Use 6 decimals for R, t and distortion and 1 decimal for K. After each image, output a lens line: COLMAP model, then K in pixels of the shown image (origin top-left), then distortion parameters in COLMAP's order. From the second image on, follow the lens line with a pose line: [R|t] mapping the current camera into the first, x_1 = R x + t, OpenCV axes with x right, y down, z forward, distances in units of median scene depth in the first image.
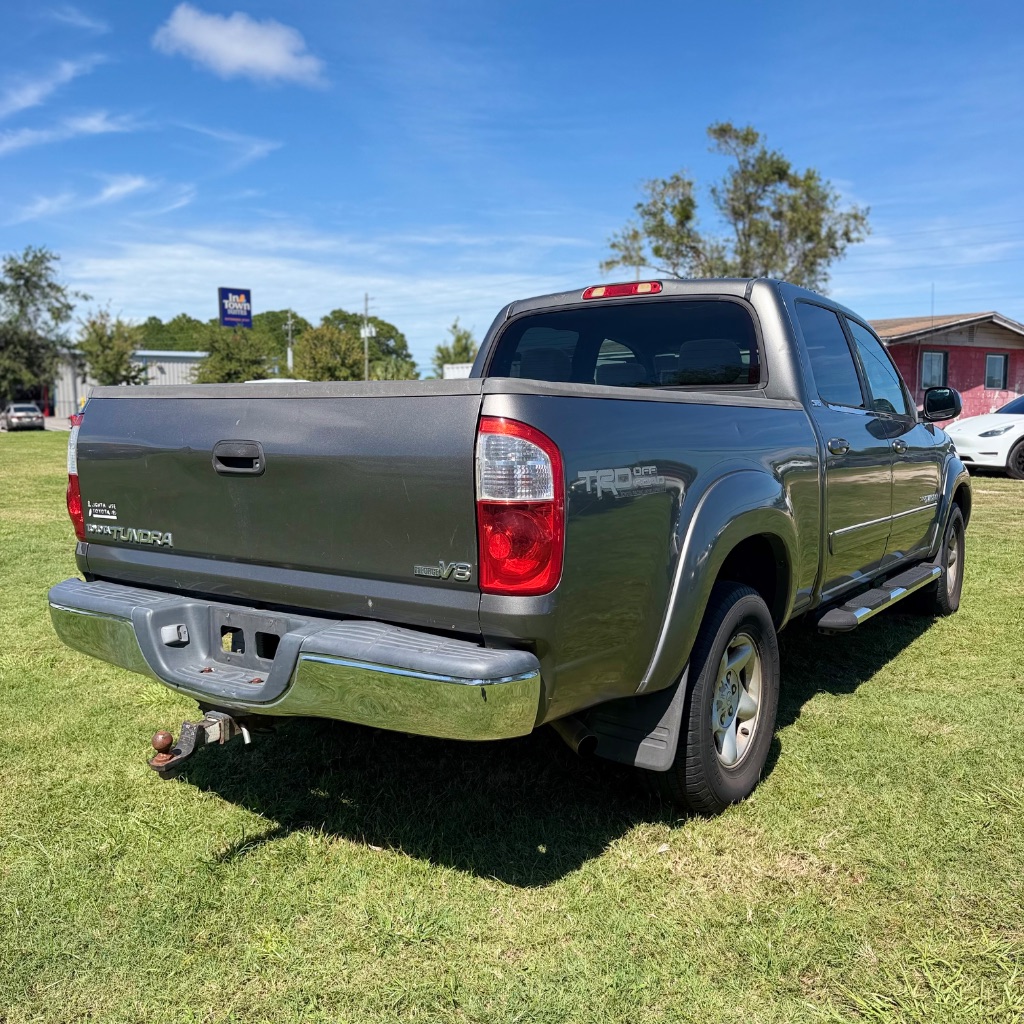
lens RADIAL K [[1001.0, 0, 464.9], [0, 1001.0, 526.7], [0, 0, 1]] dist [0.023022, 0.000000]
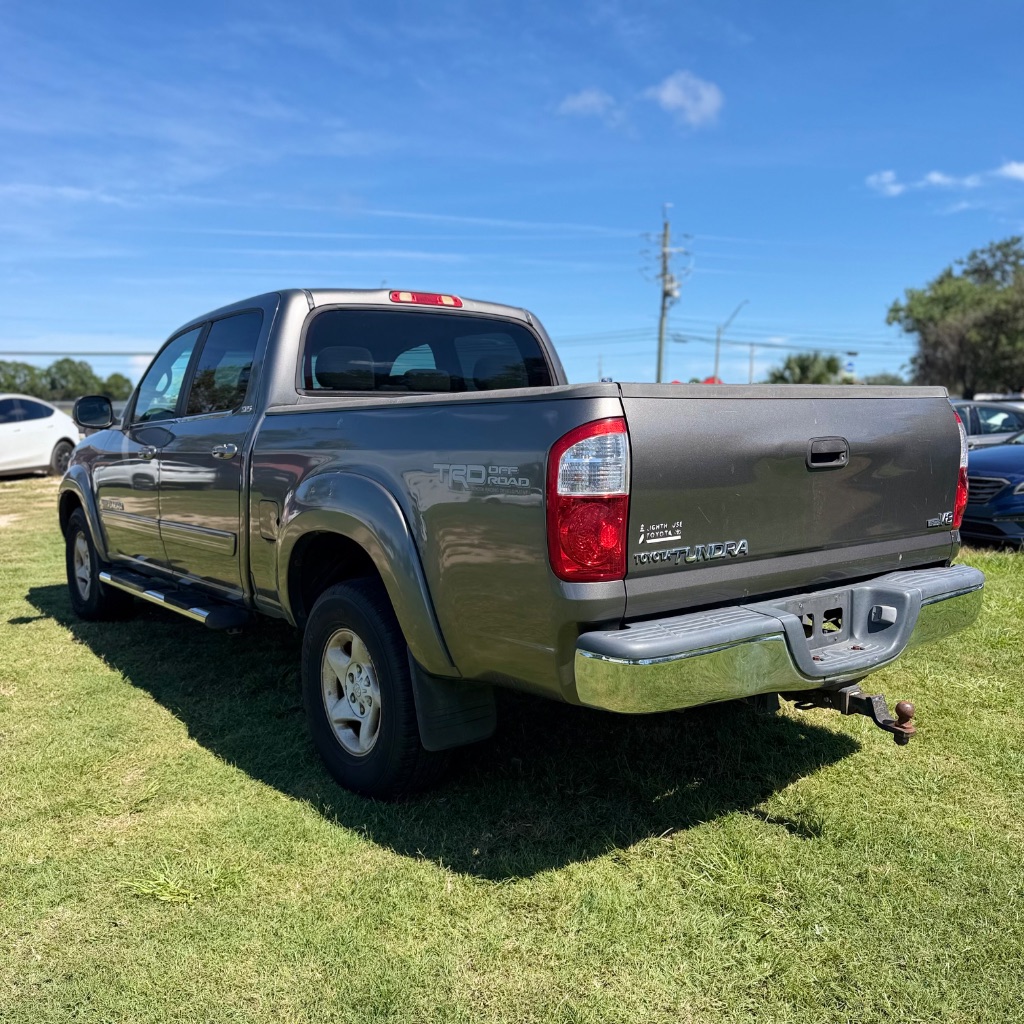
lens RADIAL K [[1001.0, 0, 545.3], [0, 1001.0, 532.8], [0, 0, 1]] dist [0.023022, 0.000000]
pose [[0.271459, -0.113303, 0.955758, -0.119160], [0.119581, 0.989322, 0.083318, -0.009695], [-0.954992, 0.091673, 0.282109, 0.087497]]
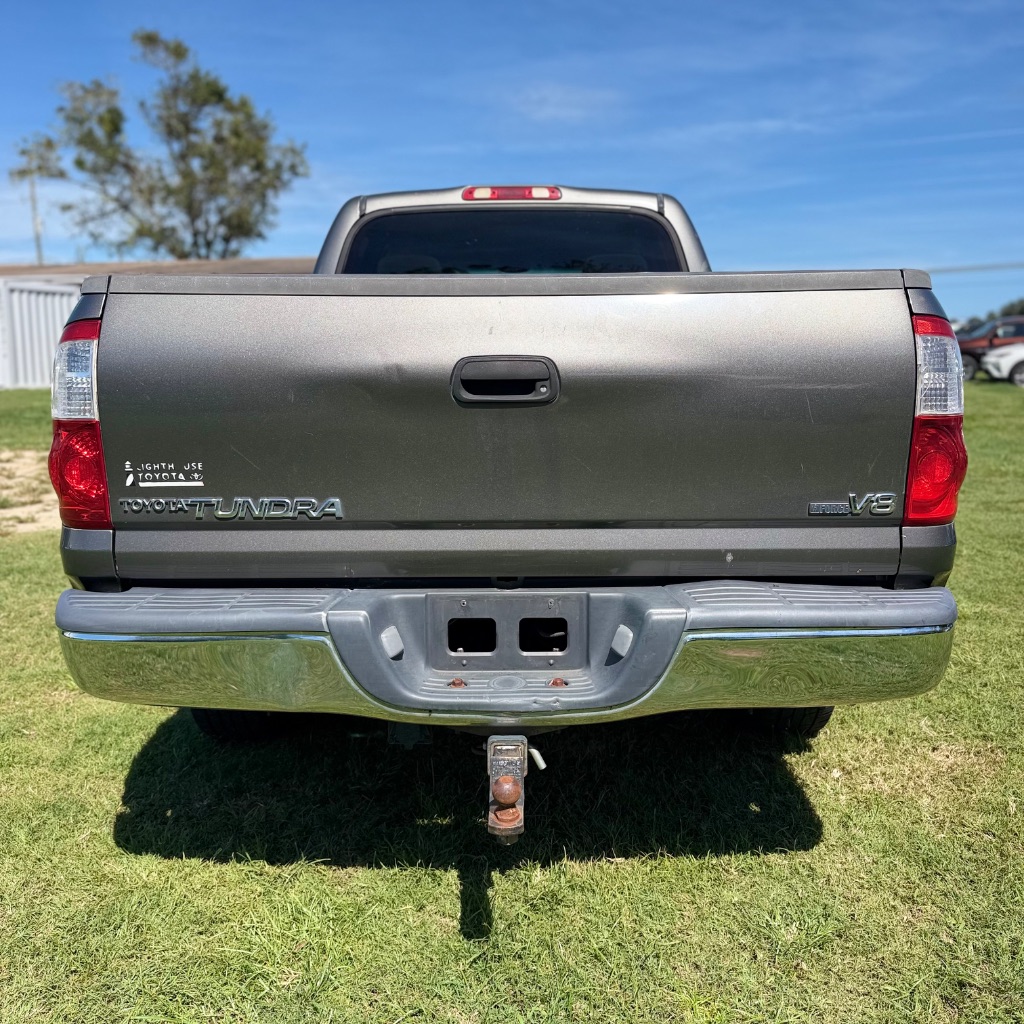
lens RADIAL K [[1001.0, 0, 516.6], [0, 1001.0, 526.0], [0, 0, 1]] dist [0.023022, 0.000000]
pose [[0.809410, -0.105339, 0.577720, -0.055991], [0.069358, 0.994043, 0.084076, -0.002186], [-0.583134, -0.027983, 0.811894, 0.036693]]
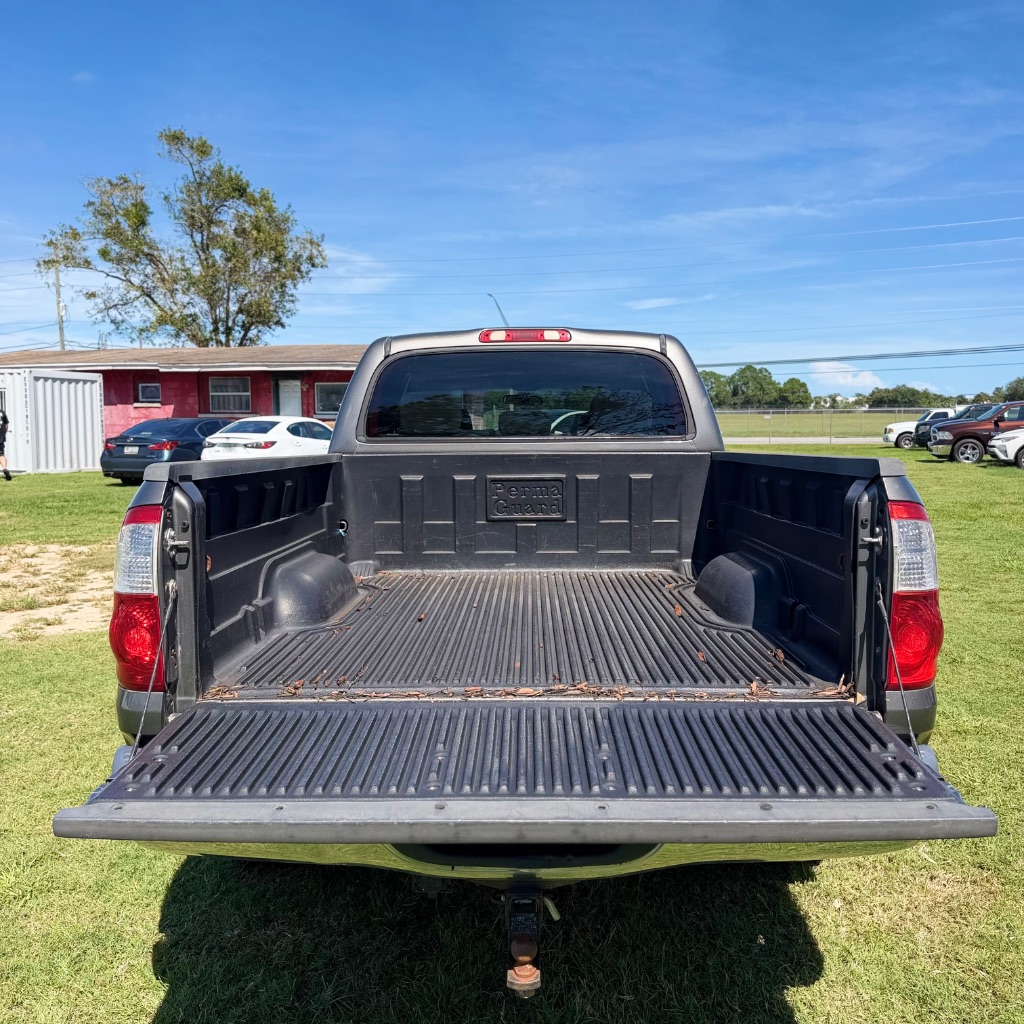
lens RADIAL K [[1001.0, 0, 519.6], [0, 1001.0, 536.6], [0, 0, 1]] dist [0.023022, 0.000000]
pose [[0.813977, -0.065766, 0.577162, -0.059553], [0.066893, 0.997573, 0.019331, -0.008906], [-0.577033, 0.022873, 0.816401, 0.031794]]
